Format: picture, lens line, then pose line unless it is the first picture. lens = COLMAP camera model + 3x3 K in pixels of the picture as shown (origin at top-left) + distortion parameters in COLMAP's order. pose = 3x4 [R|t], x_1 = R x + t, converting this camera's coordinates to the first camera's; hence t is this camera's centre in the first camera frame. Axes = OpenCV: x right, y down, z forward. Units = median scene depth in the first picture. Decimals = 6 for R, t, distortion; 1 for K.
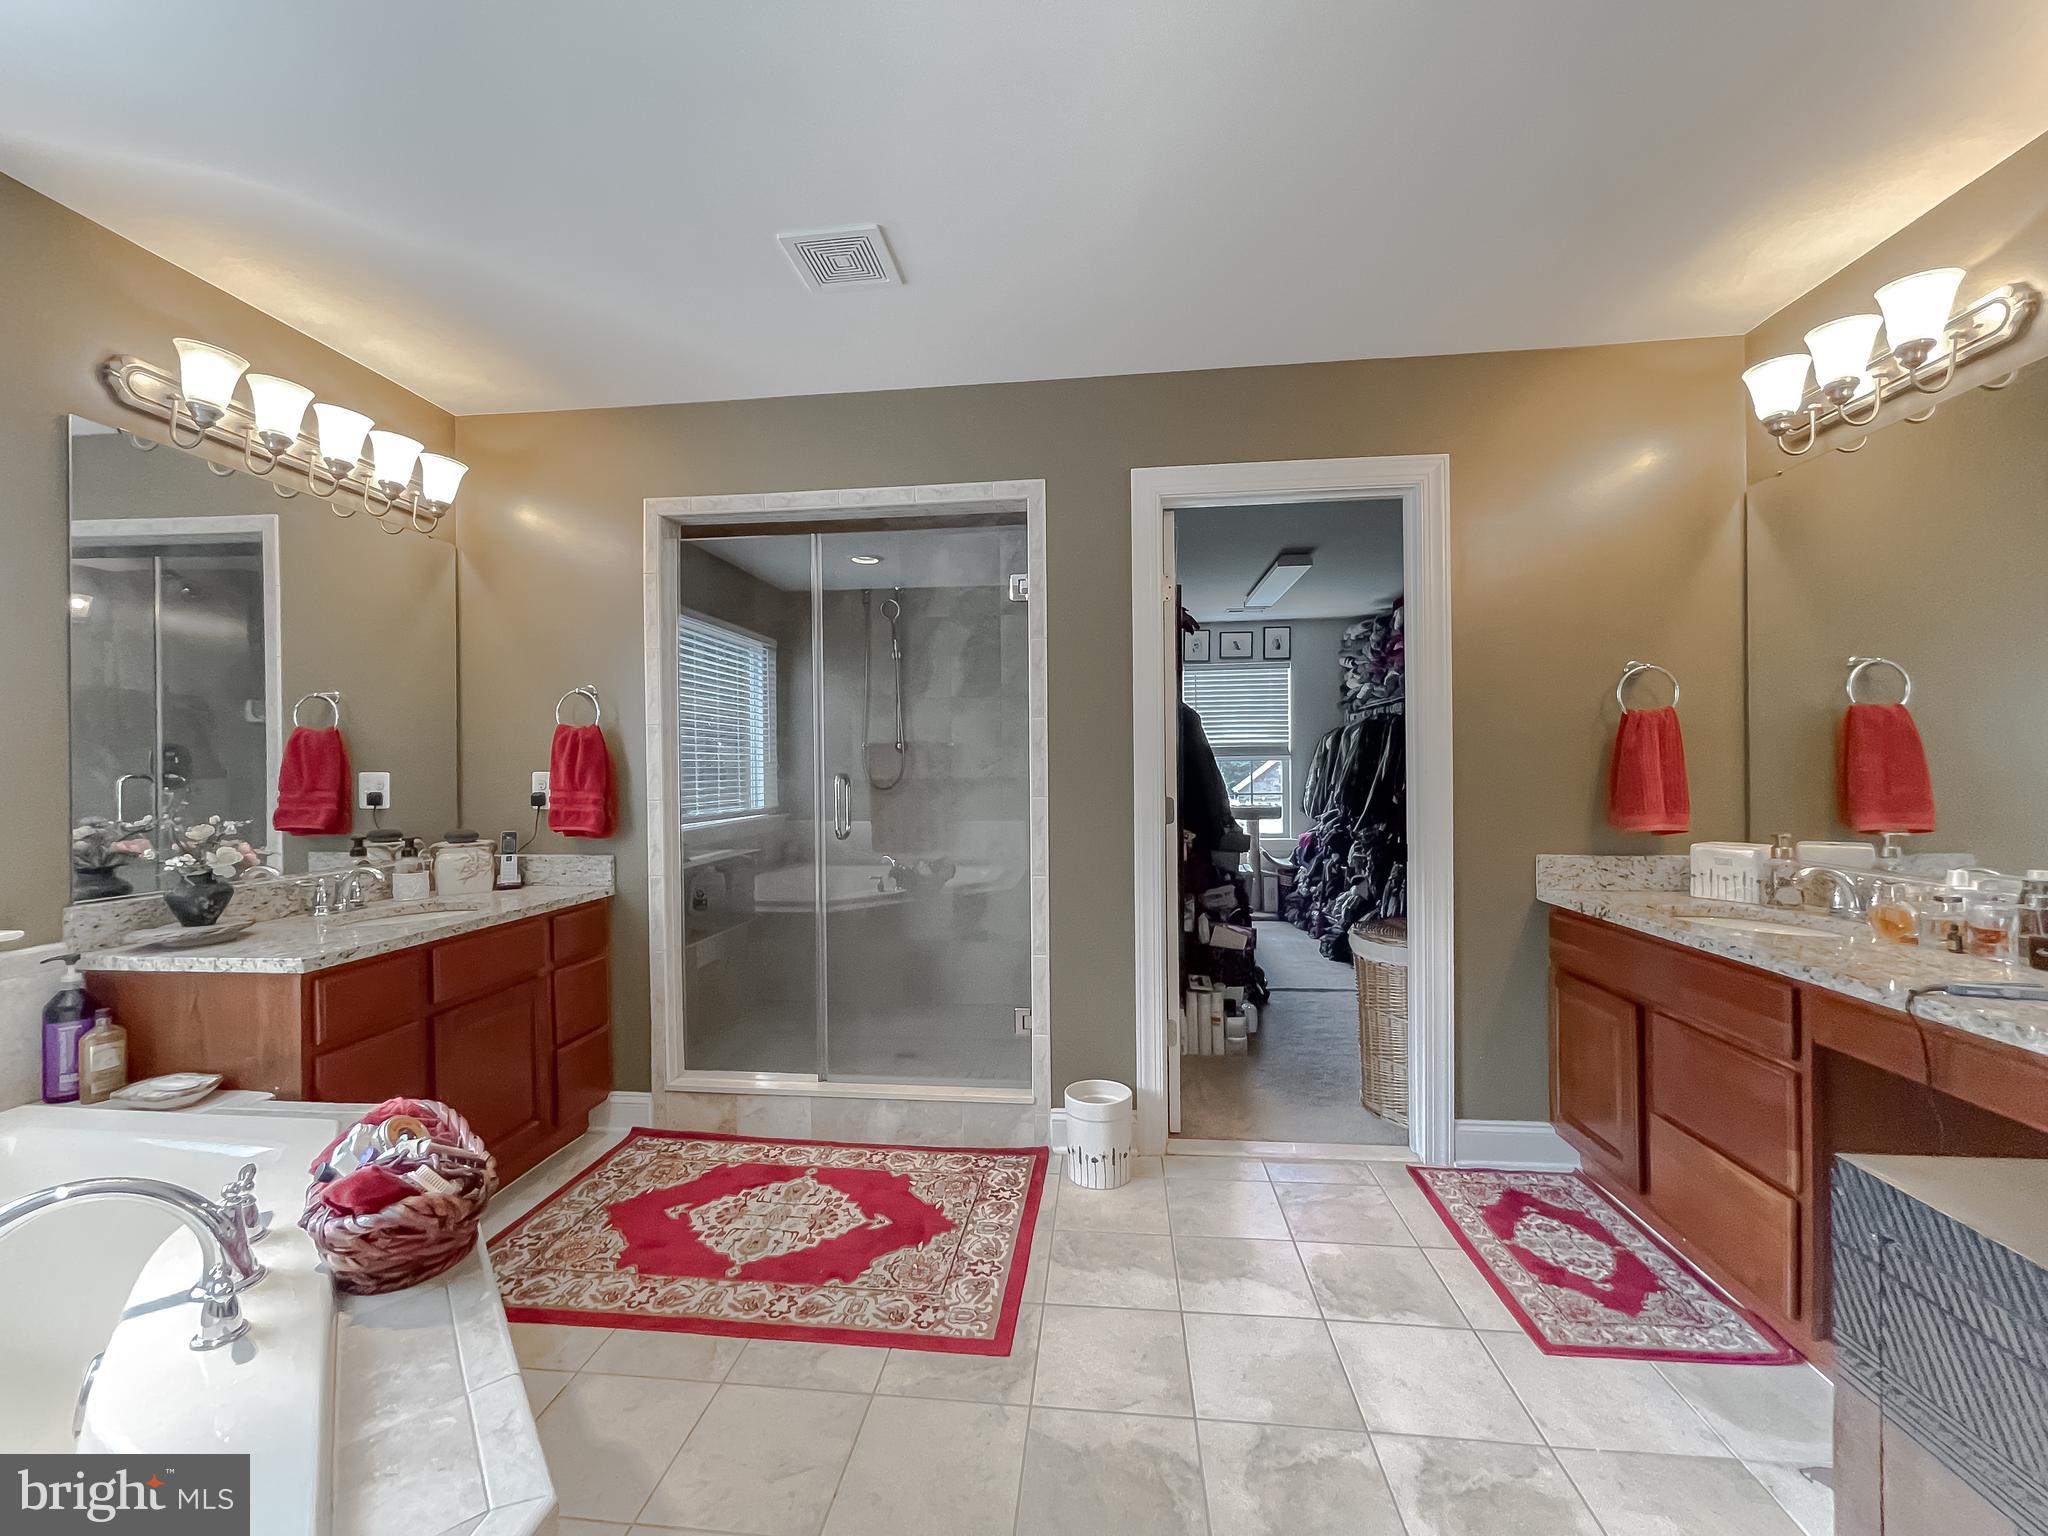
lens RADIAL K [[853.8, 0, 1019.3], [0, 853.8, 765.4], [0, 0, 1]] dist [-0.007089, 0.000642]
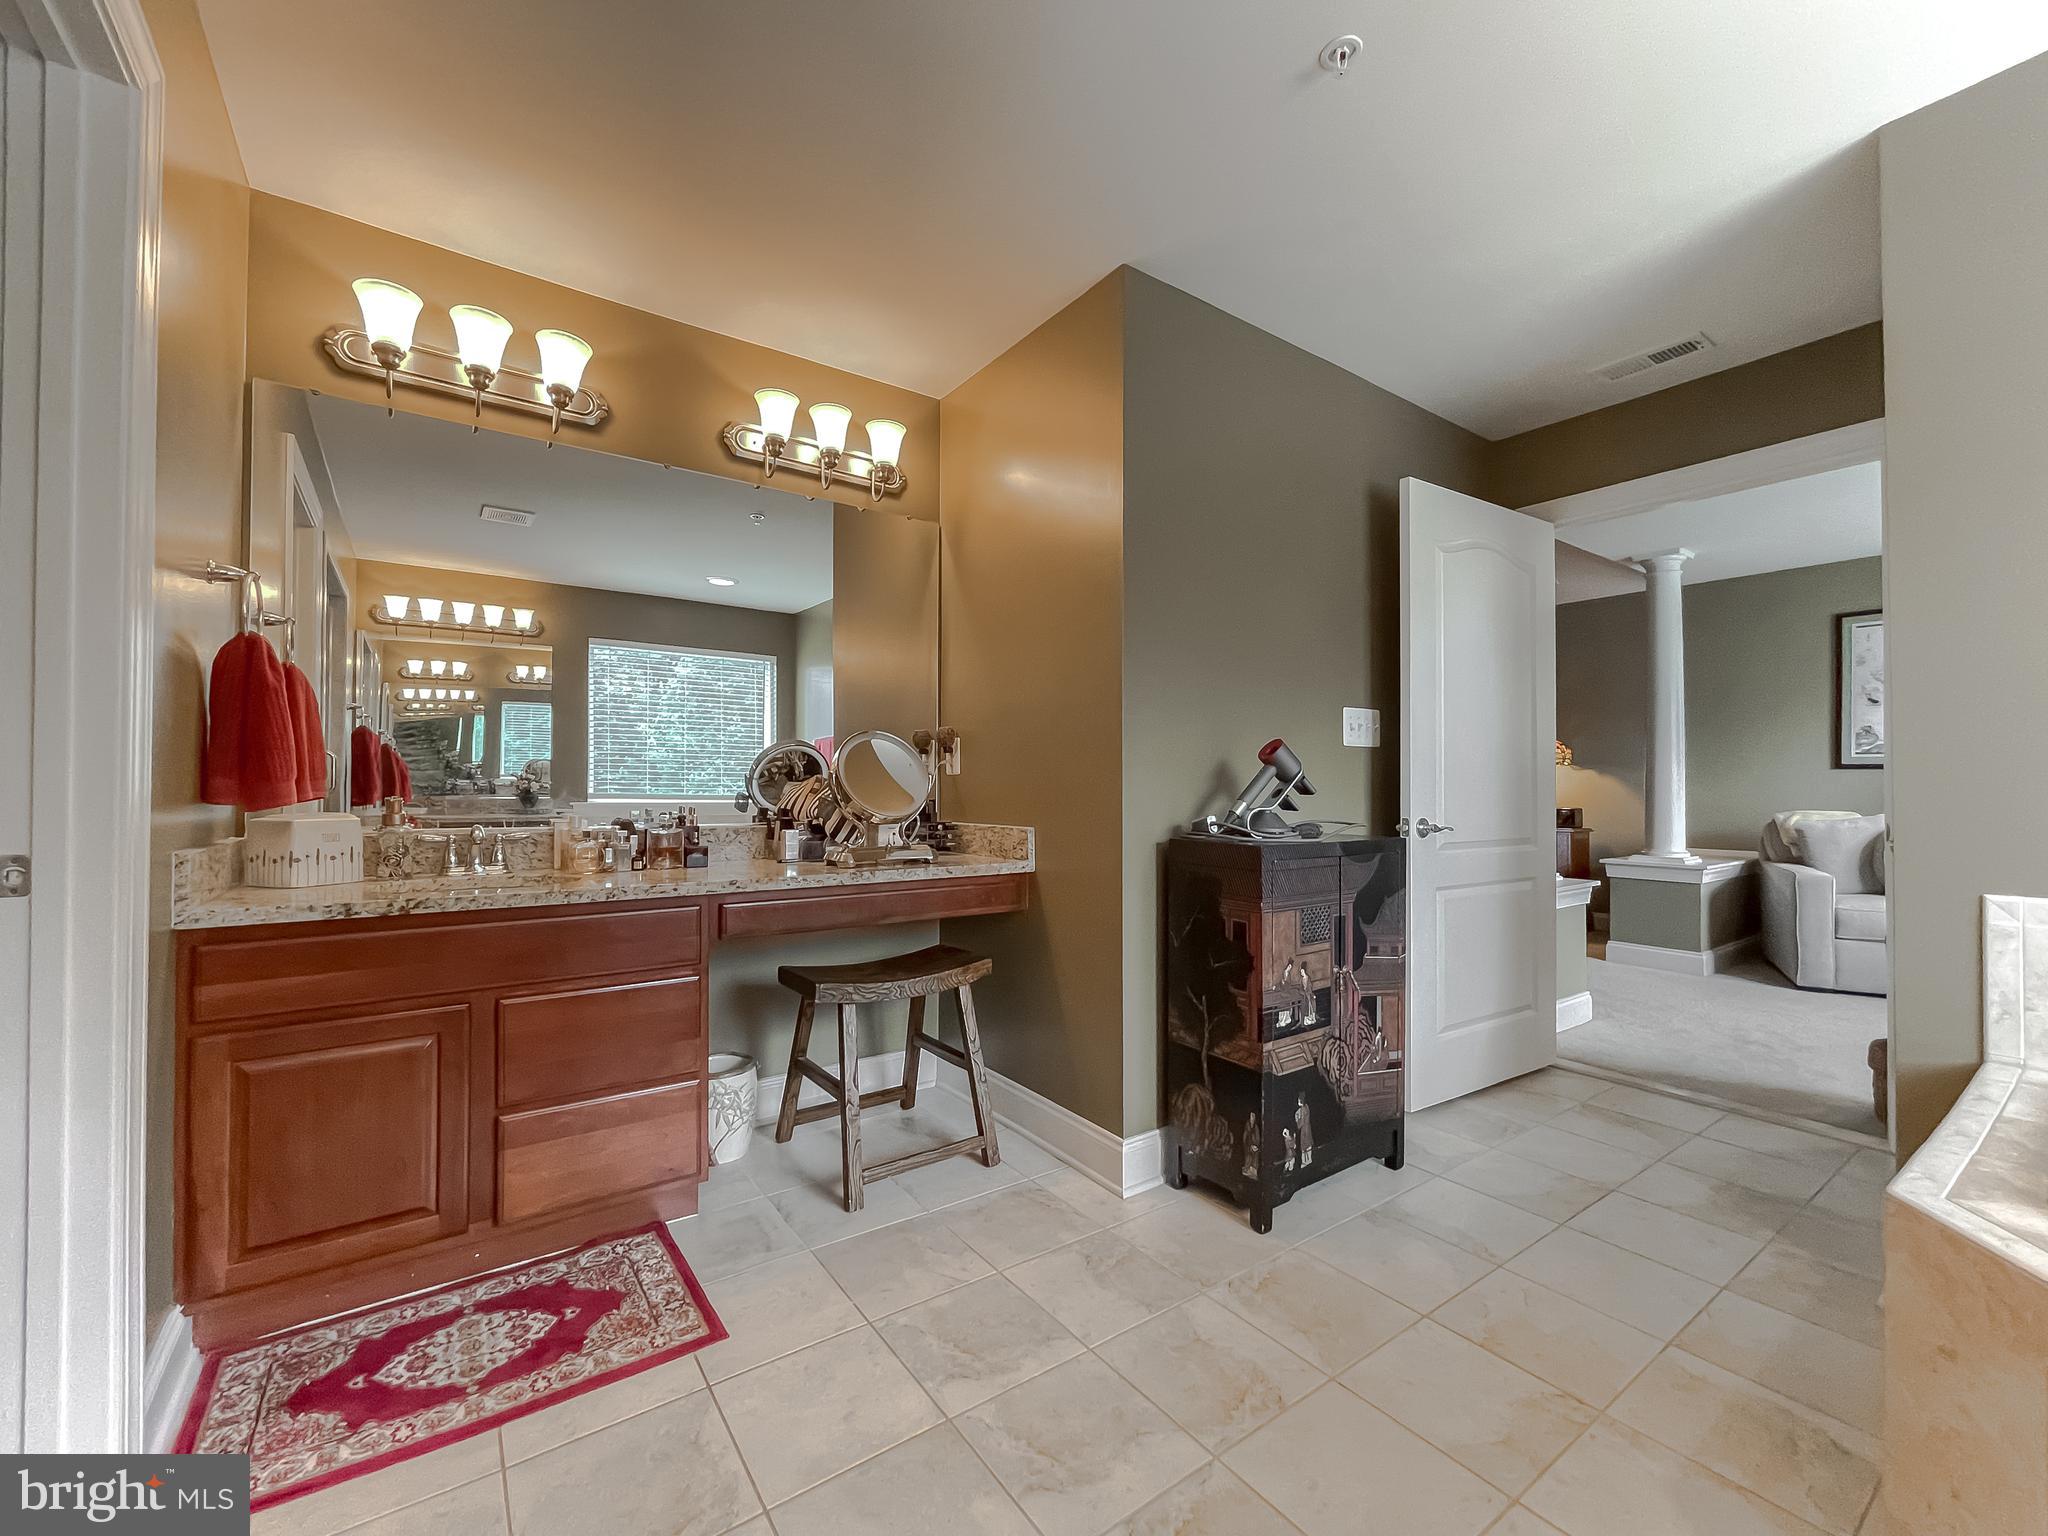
lens RADIAL K [[853.8, 0, 1012.6], [0, 853.8, 771.7], [0, 0, 1]] dist [-0.007089, 0.000642]
pose [[-0.659162, 0.013529, 0.751879, -0.242783], [0.006072, 0.999901, -0.012669, 0.070006], [-0.751976, -0.003785, -0.659179, 1.128991]]
